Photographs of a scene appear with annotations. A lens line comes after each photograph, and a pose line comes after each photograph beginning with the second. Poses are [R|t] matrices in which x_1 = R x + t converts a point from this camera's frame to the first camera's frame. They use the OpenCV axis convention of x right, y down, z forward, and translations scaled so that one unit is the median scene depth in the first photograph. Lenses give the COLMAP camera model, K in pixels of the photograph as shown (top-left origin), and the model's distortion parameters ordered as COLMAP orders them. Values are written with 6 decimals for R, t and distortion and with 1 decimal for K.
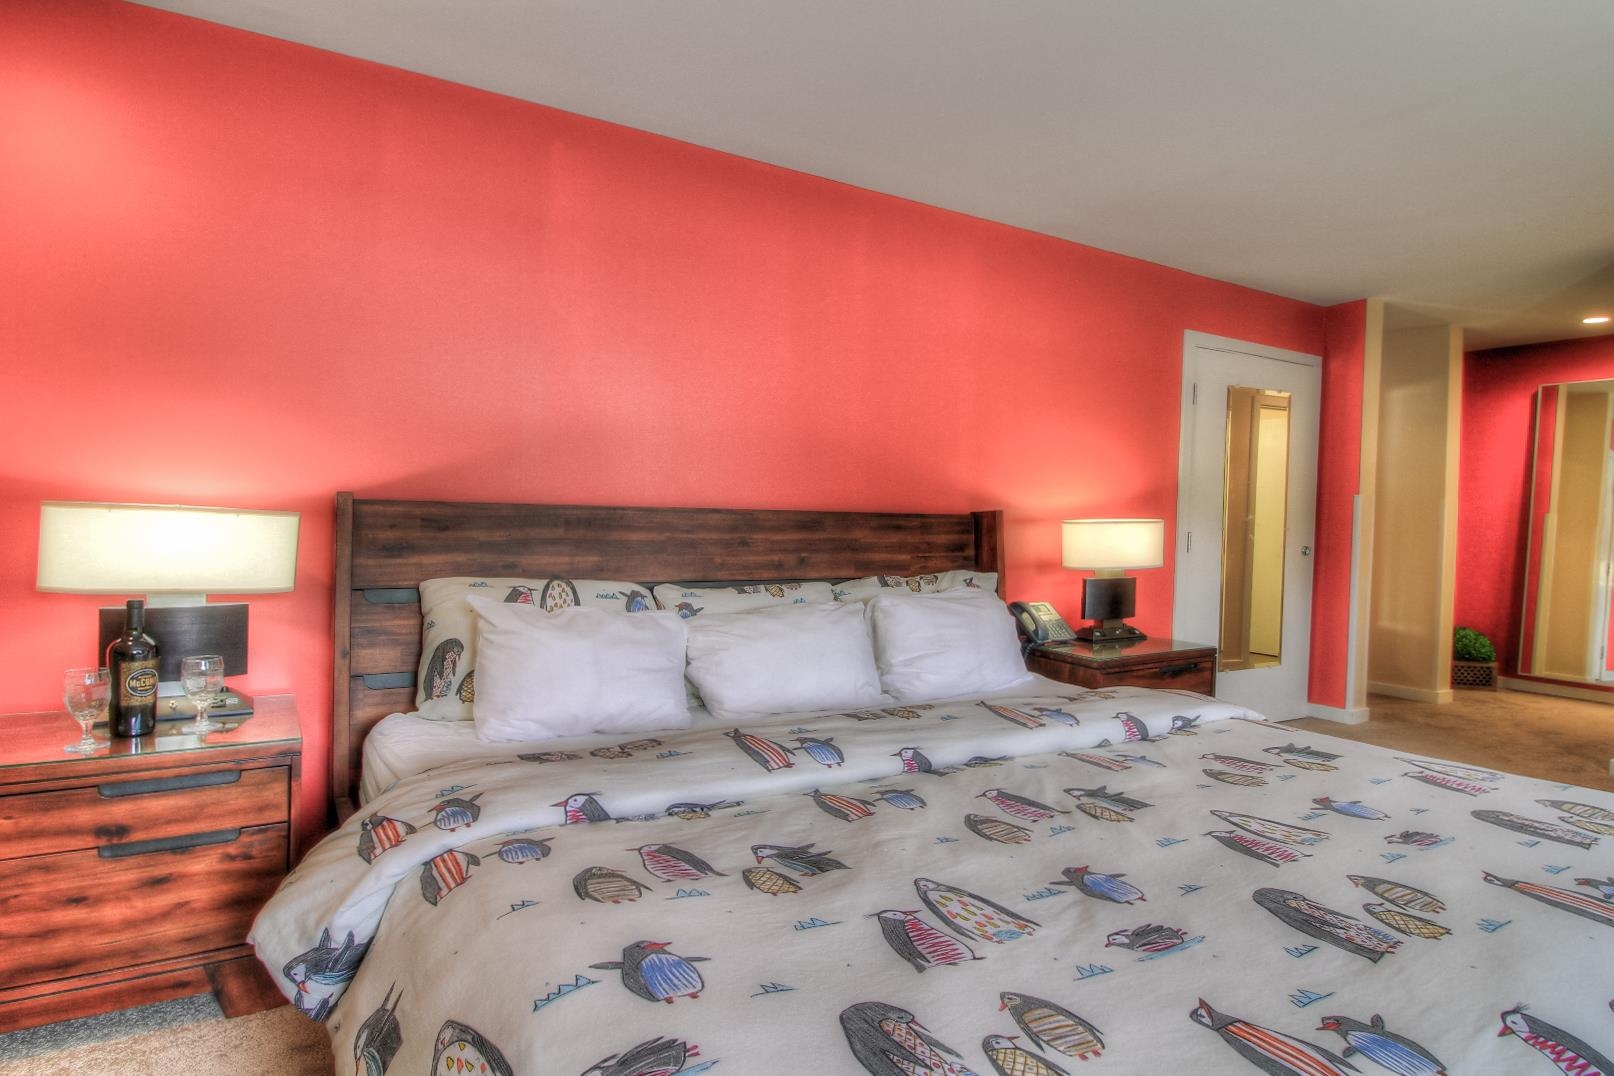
lens RADIAL K [[900.6, 0, 807.0], [0, 900.6, 538.0], [0, 0, 1]] dist [-0.004126, -0.001974]
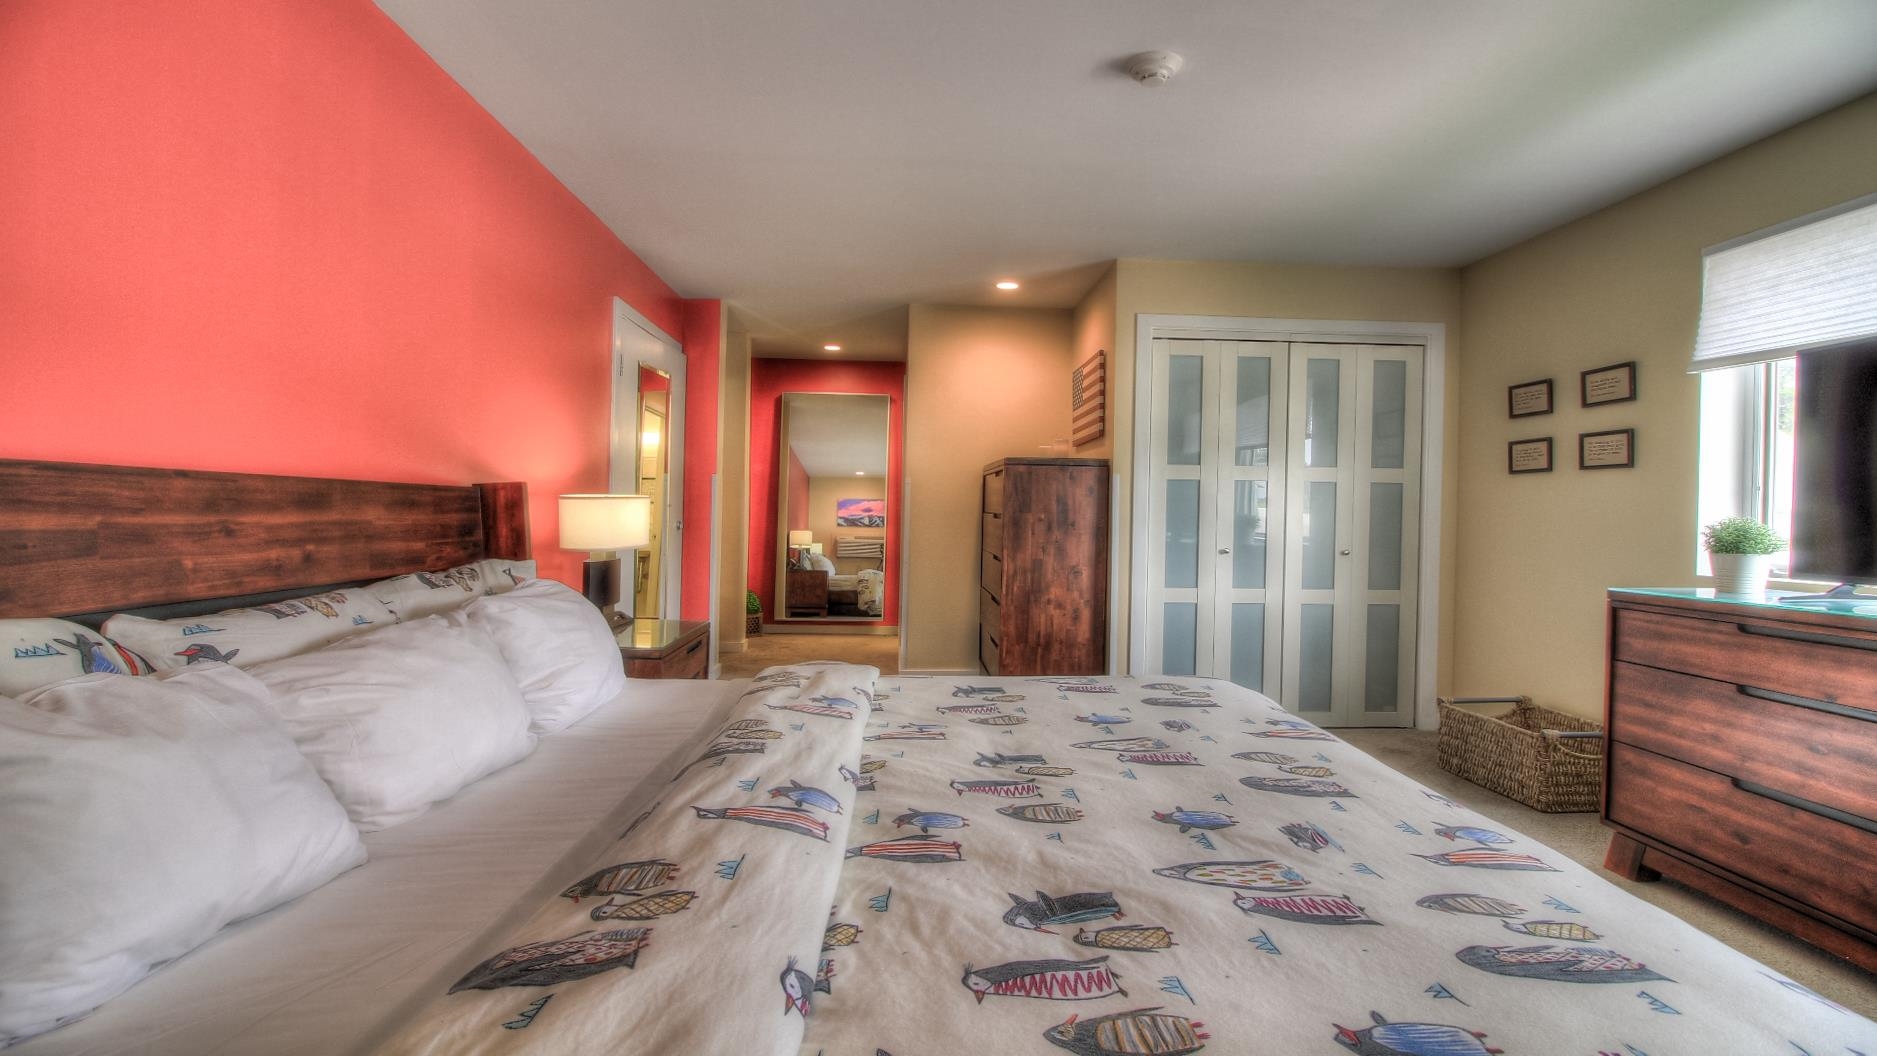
lens RADIAL K [[904.2, 0, 938.5], [0, 904.2, 528.0], [0, 0, 1]] dist [-0.001109, -0.013326]
pose [[0.478251, -0.026146, 0.877834, -0.410899], [0.015909, 0.999651, 0.021107, -0.001408], [-0.878079, 0.003871, 0.478500, 0.383695]]
